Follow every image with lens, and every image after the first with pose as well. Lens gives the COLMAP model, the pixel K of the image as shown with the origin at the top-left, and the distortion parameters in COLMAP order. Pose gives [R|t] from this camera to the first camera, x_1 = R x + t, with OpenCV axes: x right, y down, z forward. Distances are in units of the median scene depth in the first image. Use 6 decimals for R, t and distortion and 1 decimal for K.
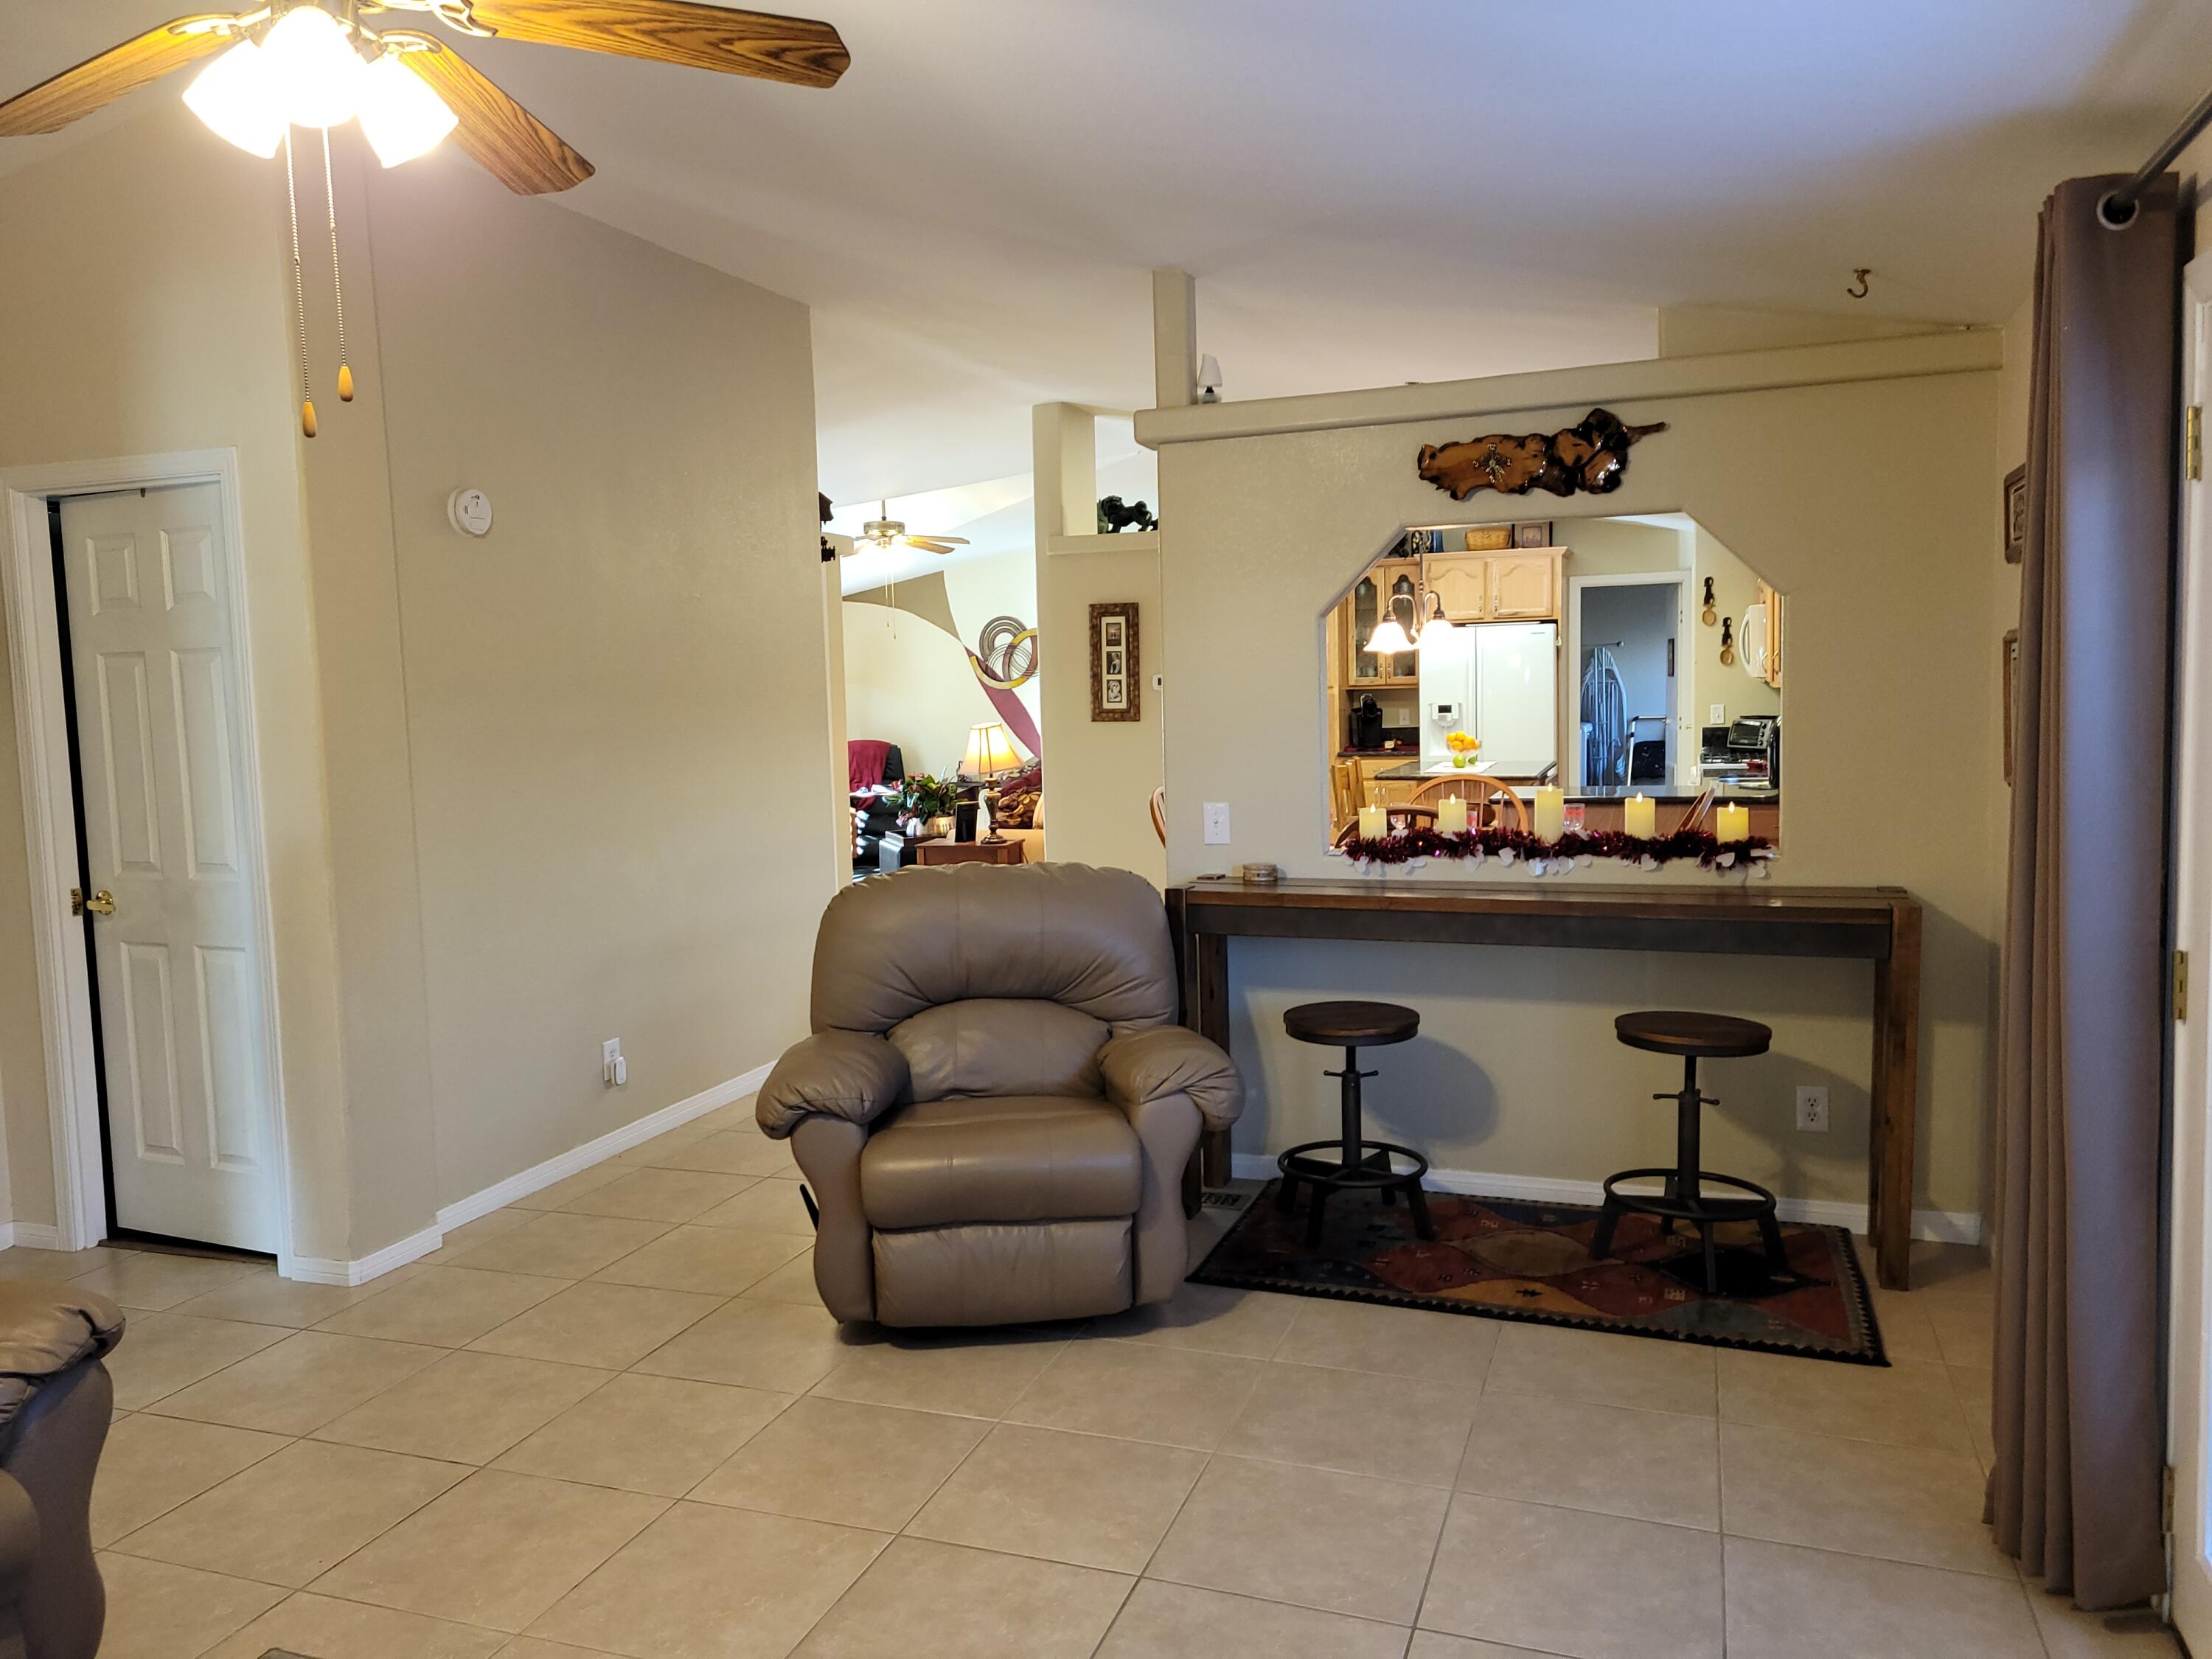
lens RADIAL K [[1656.3, 0, 1093.2], [0, 1656.3, 823.2], [0, 0, 1]] dist [0.058594, -0.043045]
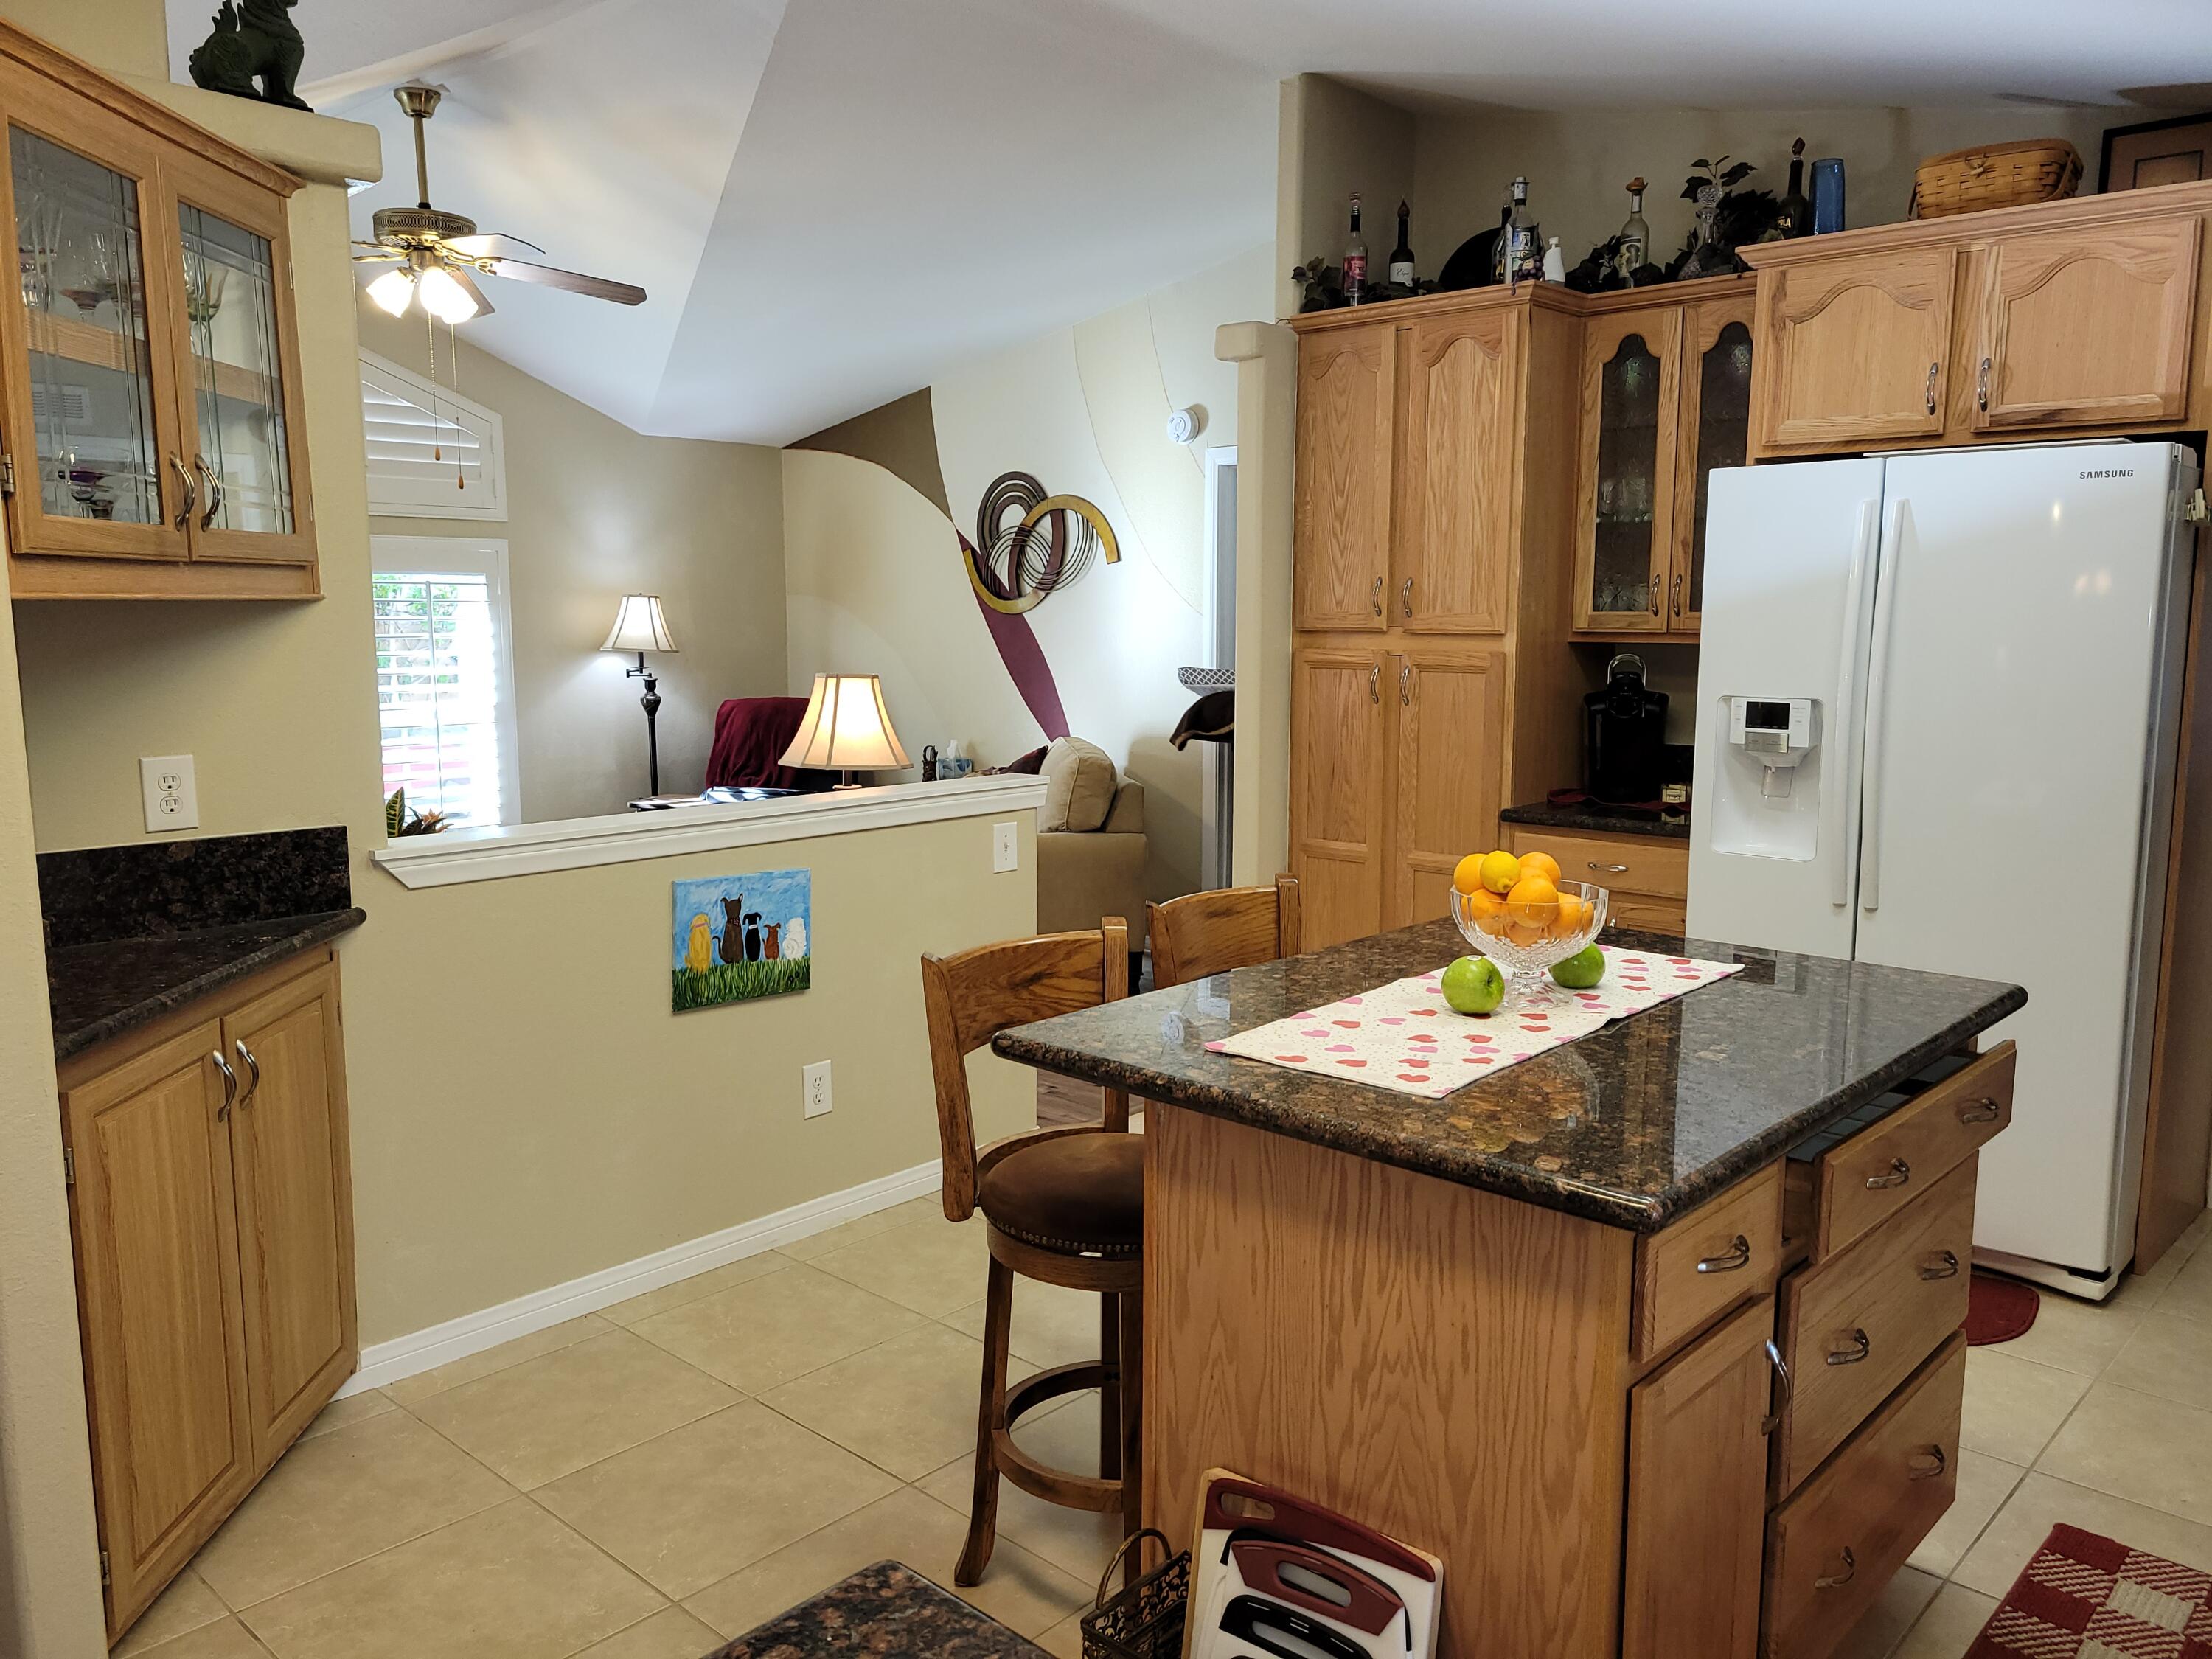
lens RADIAL K [[1656.3, 0, 1127.5], [0, 1656.3, 839.1], [0, 0, 1]] dist [0.058594, -0.043045]
pose [[0.923398, 0.084545, -0.374418, 0.530963], [-0.064140, 0.995713, 0.066651, -0.140312], [0.378448, -0.037530, 0.924861, 1.561754]]
